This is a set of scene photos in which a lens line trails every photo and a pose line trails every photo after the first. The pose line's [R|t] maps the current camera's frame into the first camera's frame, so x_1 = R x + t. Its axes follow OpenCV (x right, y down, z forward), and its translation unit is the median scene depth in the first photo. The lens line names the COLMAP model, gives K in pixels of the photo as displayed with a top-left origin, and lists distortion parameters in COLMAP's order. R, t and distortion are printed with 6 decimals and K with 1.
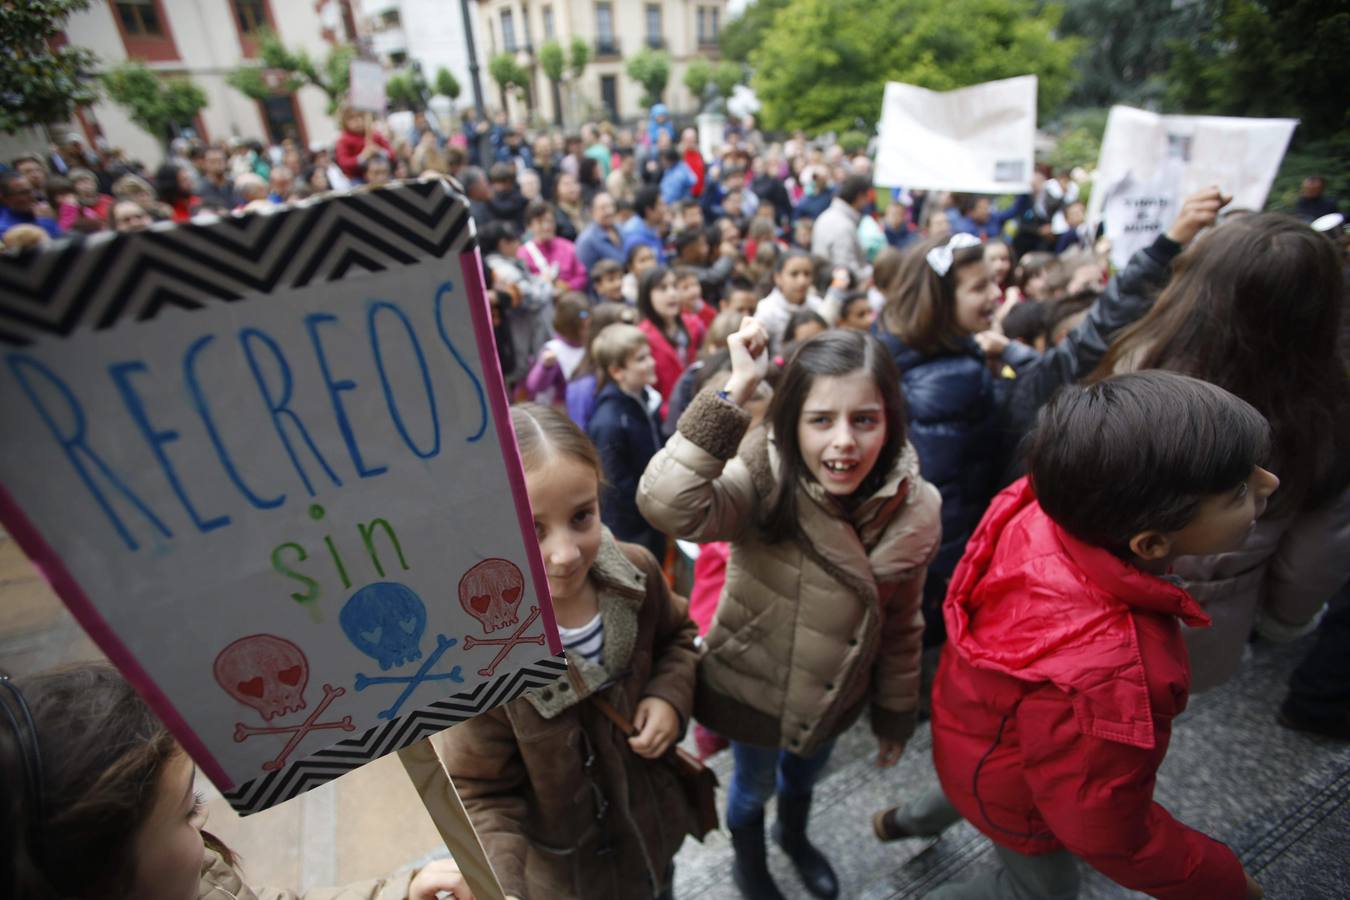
lens RADIAL K [[663.8, 0, 665.9], [0, 663.8, 440.0], [0, 0, 1]] dist [-0.067727, 0.025832]
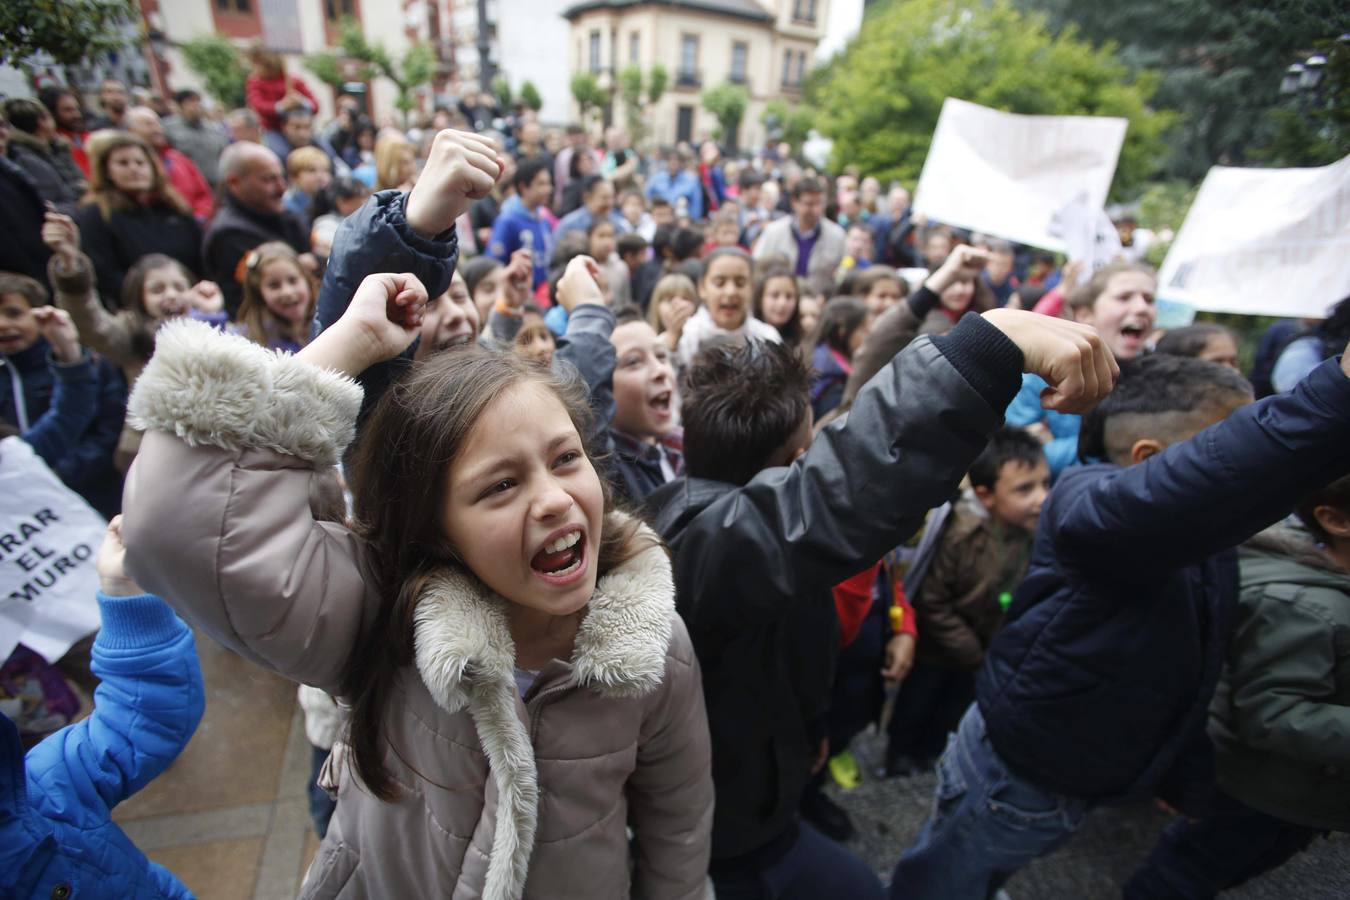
lens RADIAL K [[663.8, 0, 675.2], [0, 663.8, 437.5], [0, 0, 1]] dist [-0.067727, 0.025832]
pose [[0.988604, 0.138689, -0.058550, 0.037979], [-0.141650, 0.988661, -0.049855, -0.007729], [0.050971, 0.057580, 0.997039, 0.047915]]
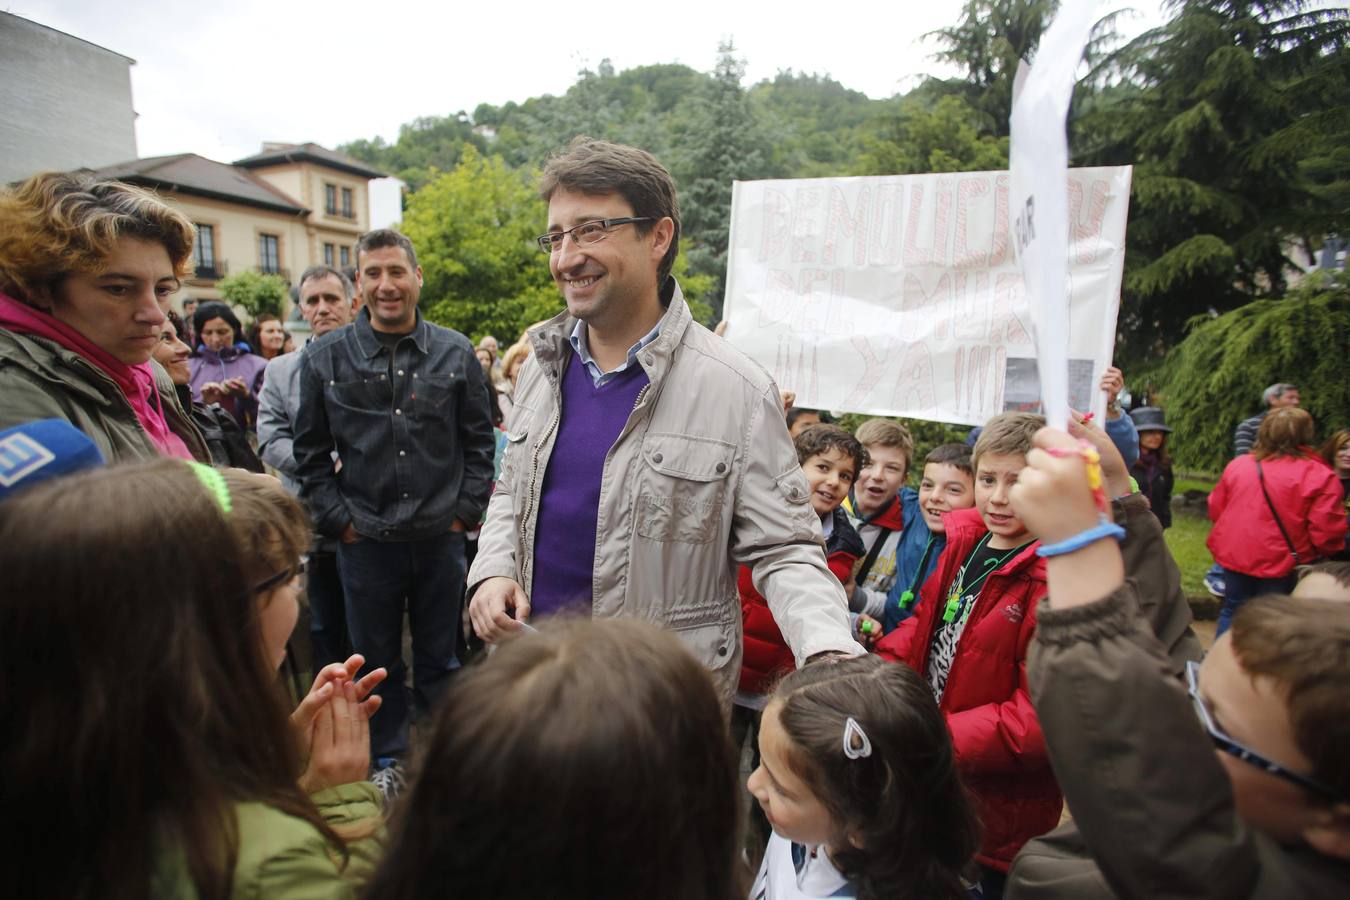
lens RADIAL K [[663.8, 0, 666.9], [0, 663.8, 446.4], [0, 0, 1]] dist [-0.067727, 0.025832]
pose [[0.881773, -0.018507, 0.471311, 0.065413], [0.176121, 0.939877, -0.292598, -0.053740], [-0.437559, 0.341012, 0.832017, 0.182606]]
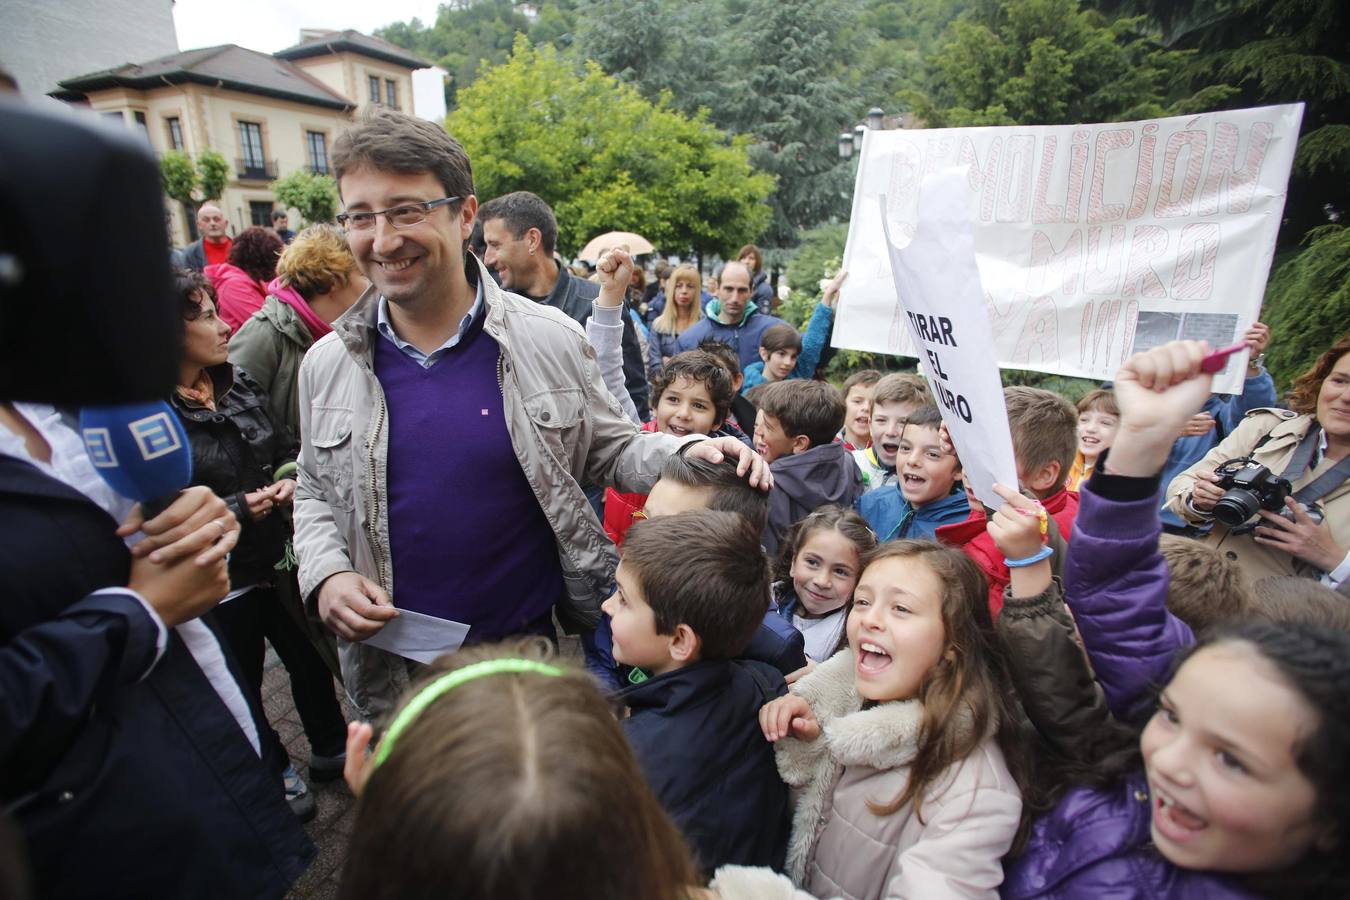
lens RADIAL K [[663.8, 0, 664.9], [0, 663.8, 445.7], [0, 0, 1]] dist [-0.067727, 0.025832]
pose [[0.913550, -0.069173, 0.400801, 0.054932], [0.145088, 0.976025, -0.162250, -0.064081], [-0.379968, 0.206375, 0.901684, 0.185463]]
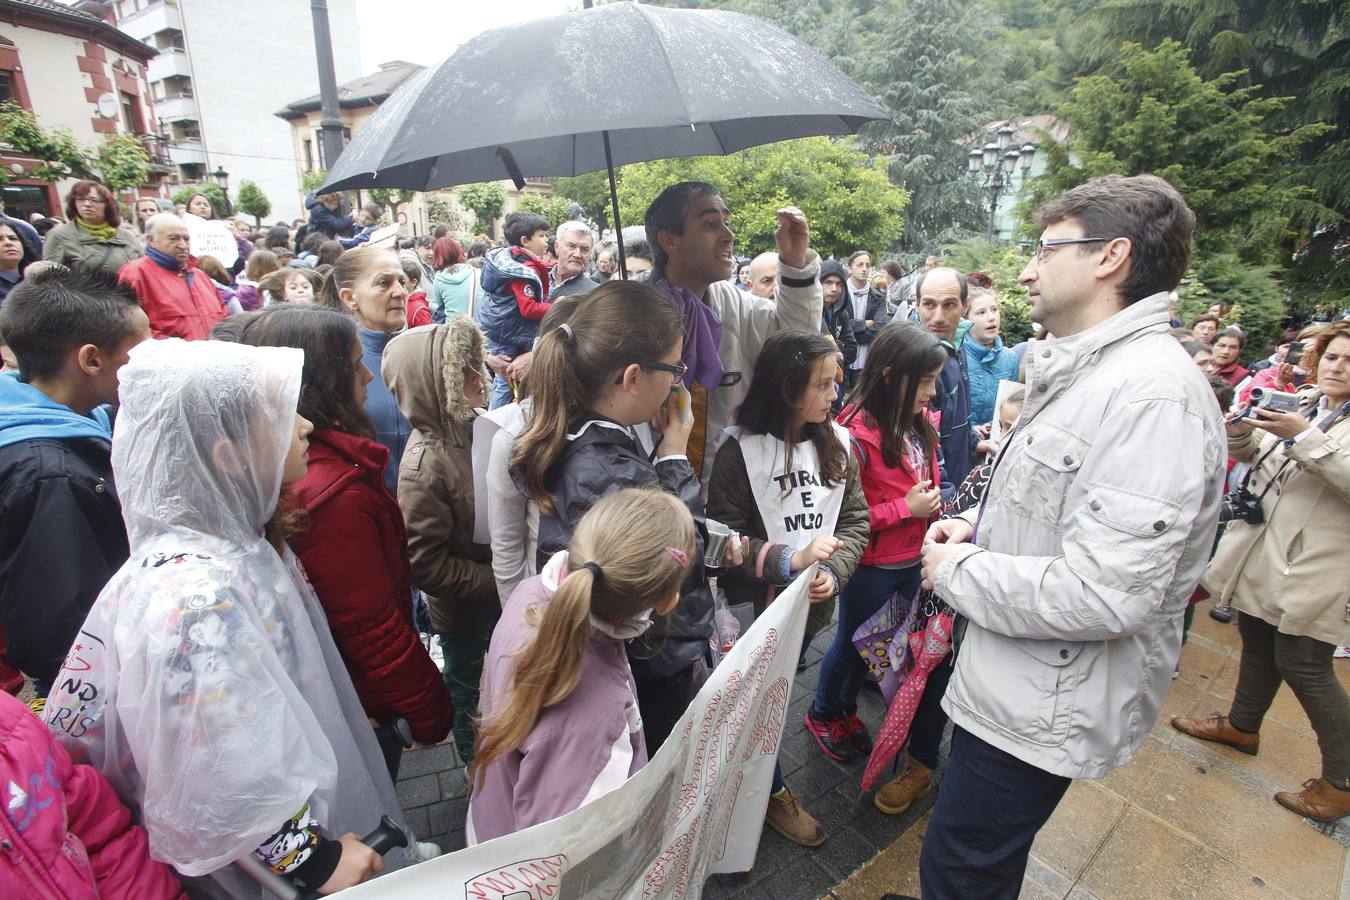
lens RADIAL K [[663.8, 0, 668.3], [0, 663.8, 446.8], [0, 0, 1]] dist [-0.067727, 0.025832]
pose [[0.962992, -0.021539, 0.268669, -0.044509], [0.069615, 0.982856, -0.170728, -0.018598], [-0.260385, 0.183113, 0.947982, 0.090143]]
